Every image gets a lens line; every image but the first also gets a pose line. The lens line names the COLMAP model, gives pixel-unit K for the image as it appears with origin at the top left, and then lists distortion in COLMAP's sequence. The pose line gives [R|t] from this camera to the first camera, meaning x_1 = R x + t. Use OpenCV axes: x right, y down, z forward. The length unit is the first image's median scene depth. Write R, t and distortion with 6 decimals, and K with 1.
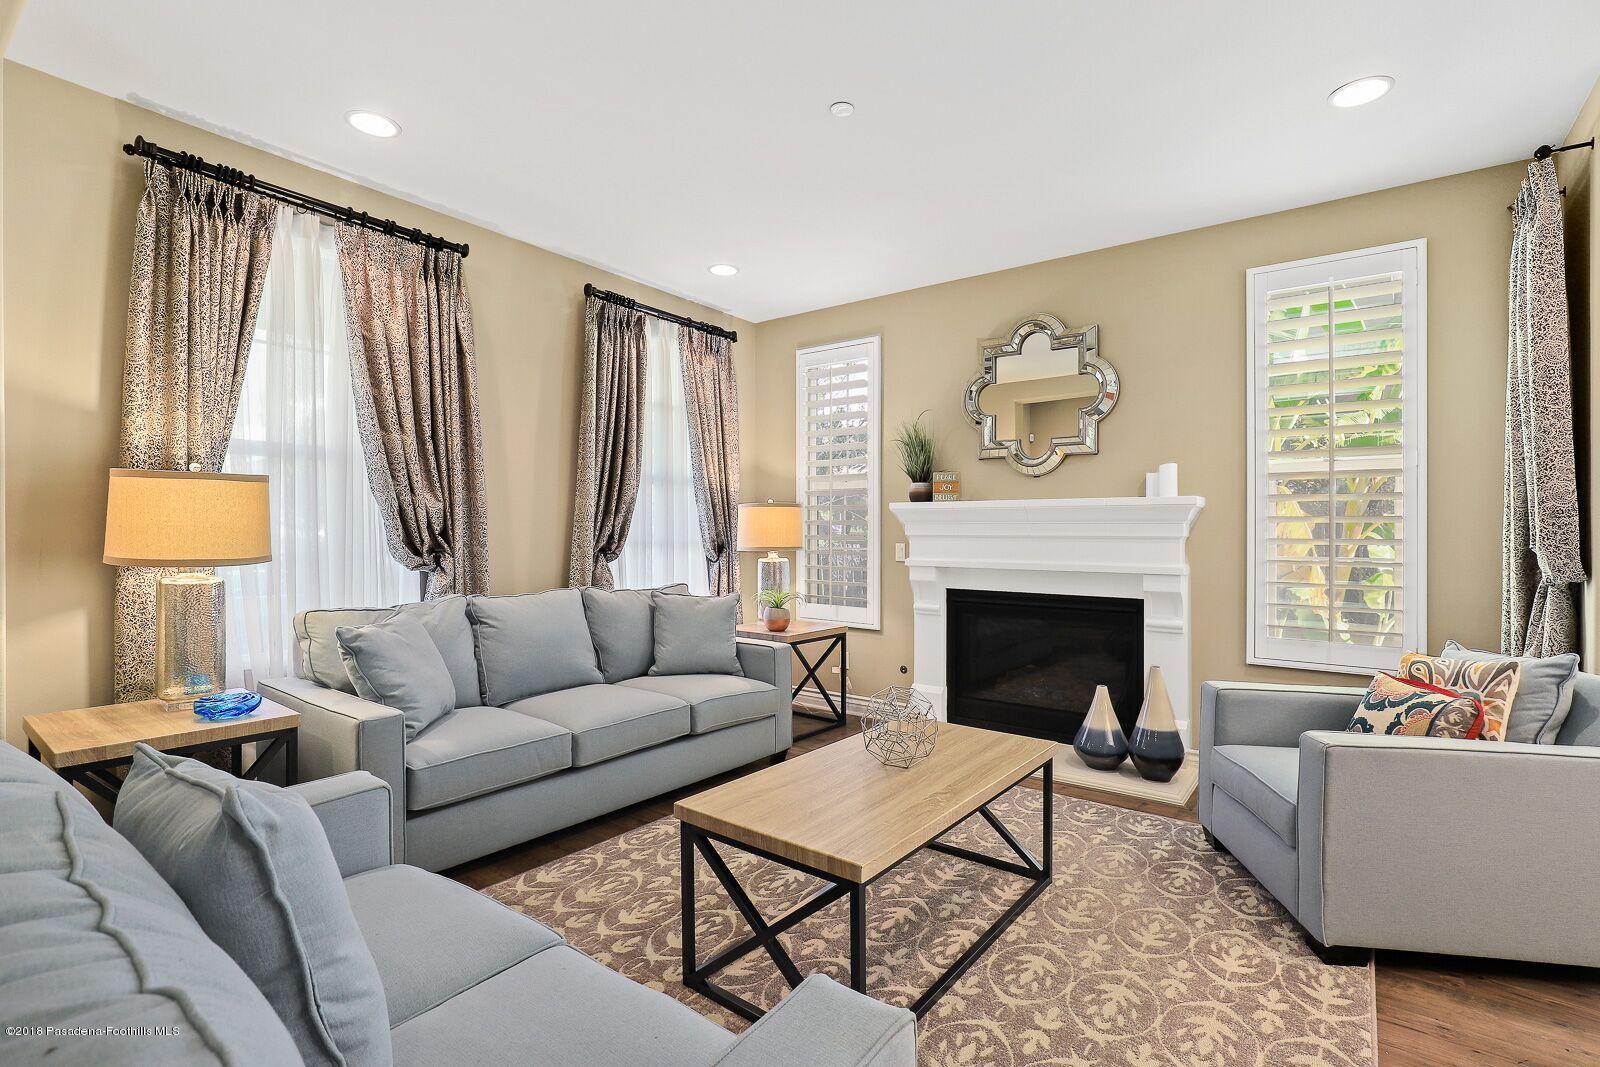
lens RADIAL K [[734.7, 0, 819.0], [0, 734.7, 537.5], [0, 0, 1]] dist [-0.014975, 0.002924]
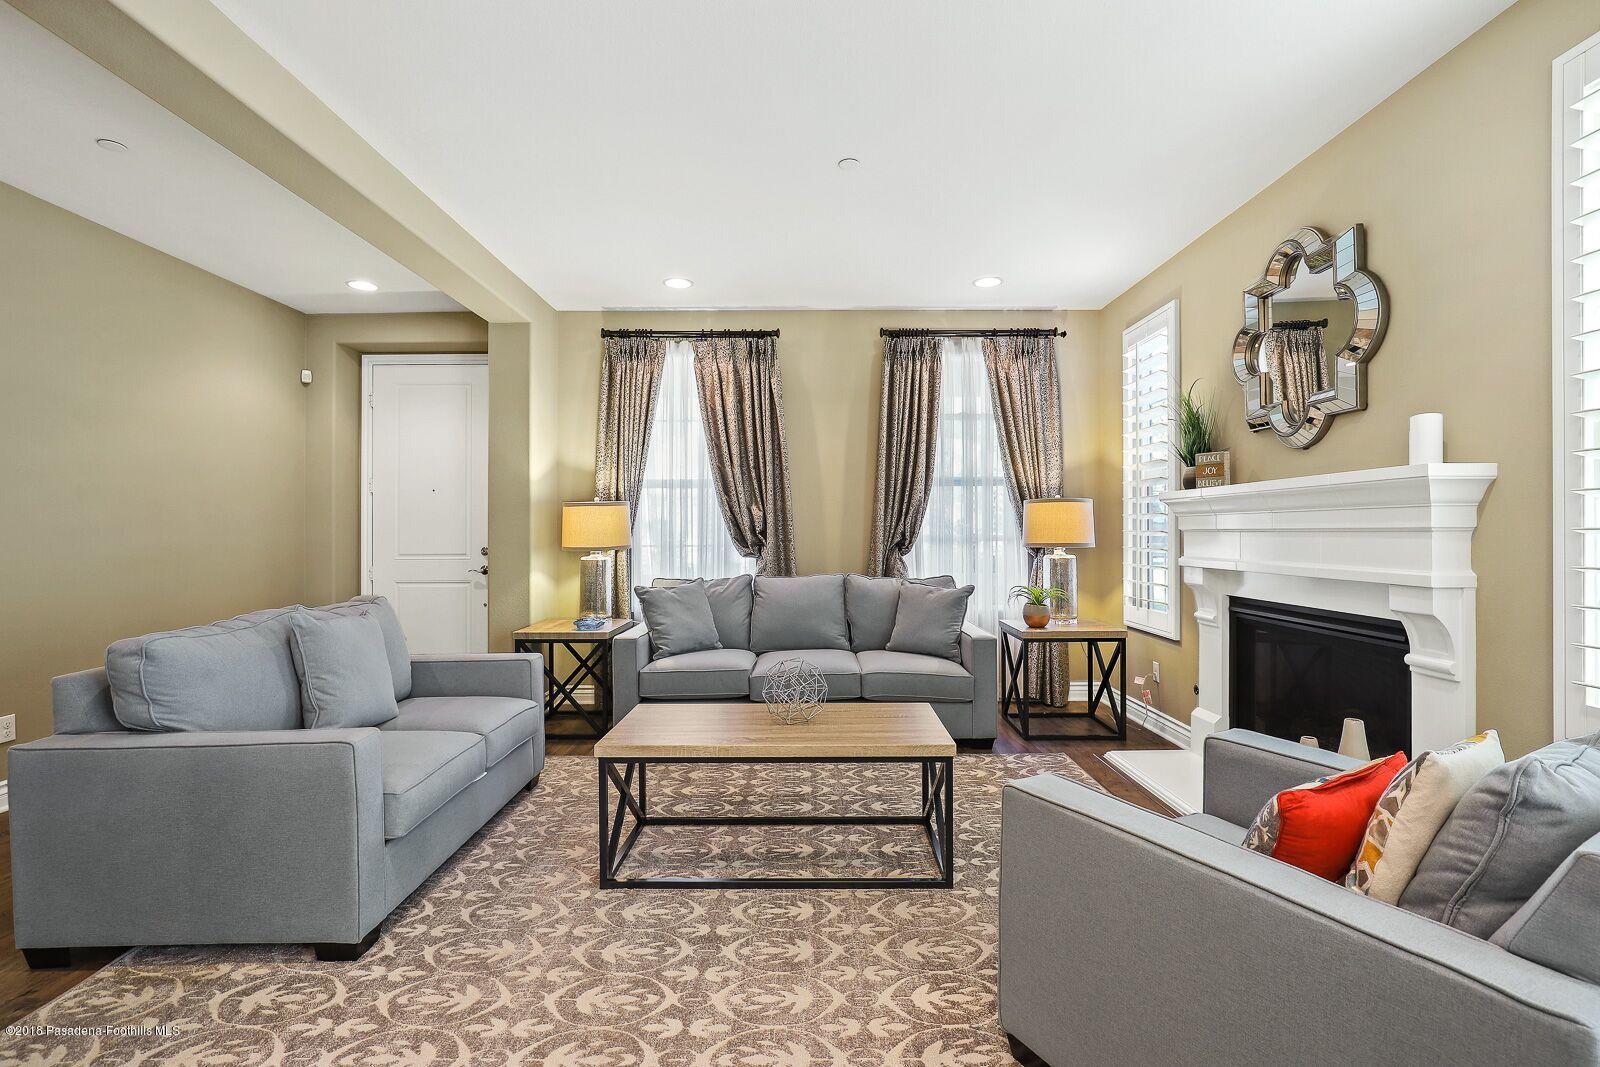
lens RADIAL K [[734.7, 0, 801.4], [0, 734.7, 529.1], [0, 0, 1]] dist [-0.014975, 0.002924]
pose [[0.601242, -0.011948, -0.798978, 0.591946], [0.004242, 0.999922, -0.011761, 0.004535], [0.799056, 0.003682, 0.601246, 0.157444]]
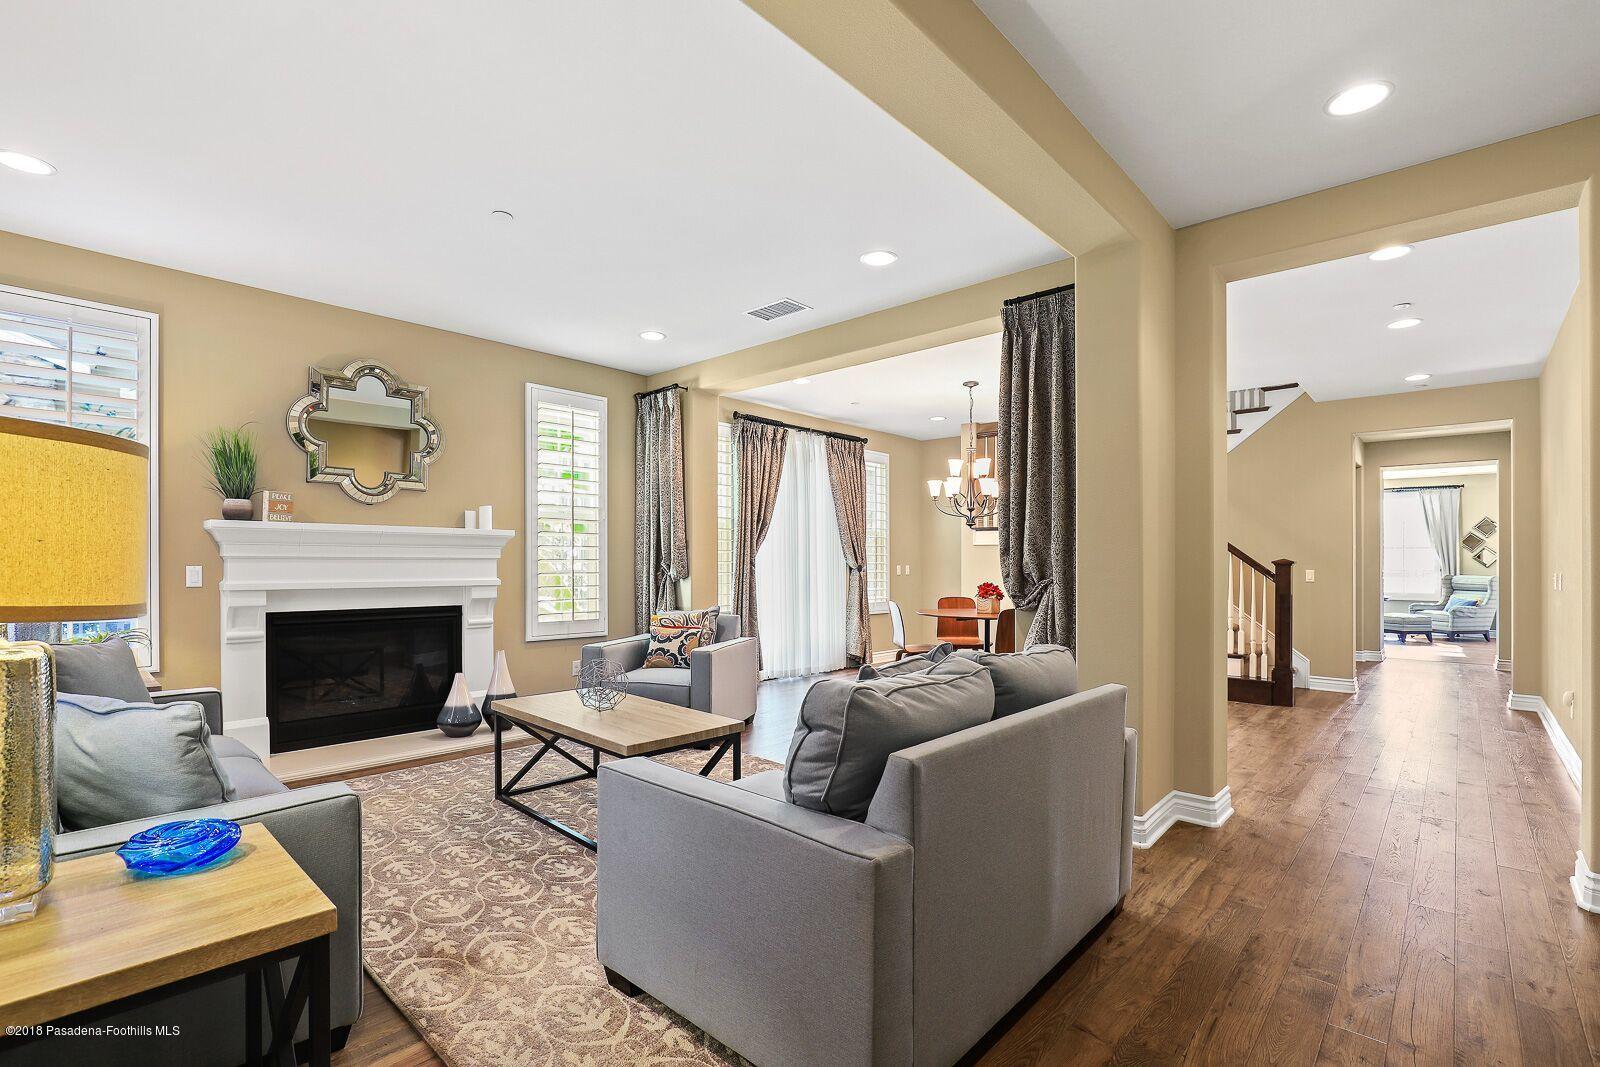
lens RADIAL K [[734.7, 0, 775.2], [0, 734.7, 554.0], [0, 0, 1]] dist [-0.014975, 0.002924]
pose [[0.136207, 0.002272, 0.990678, -0.741107], [-0.001525, 0.999997, -0.002084, -0.006102], [-0.990679, -0.001227, 0.136210, 0.241047]]
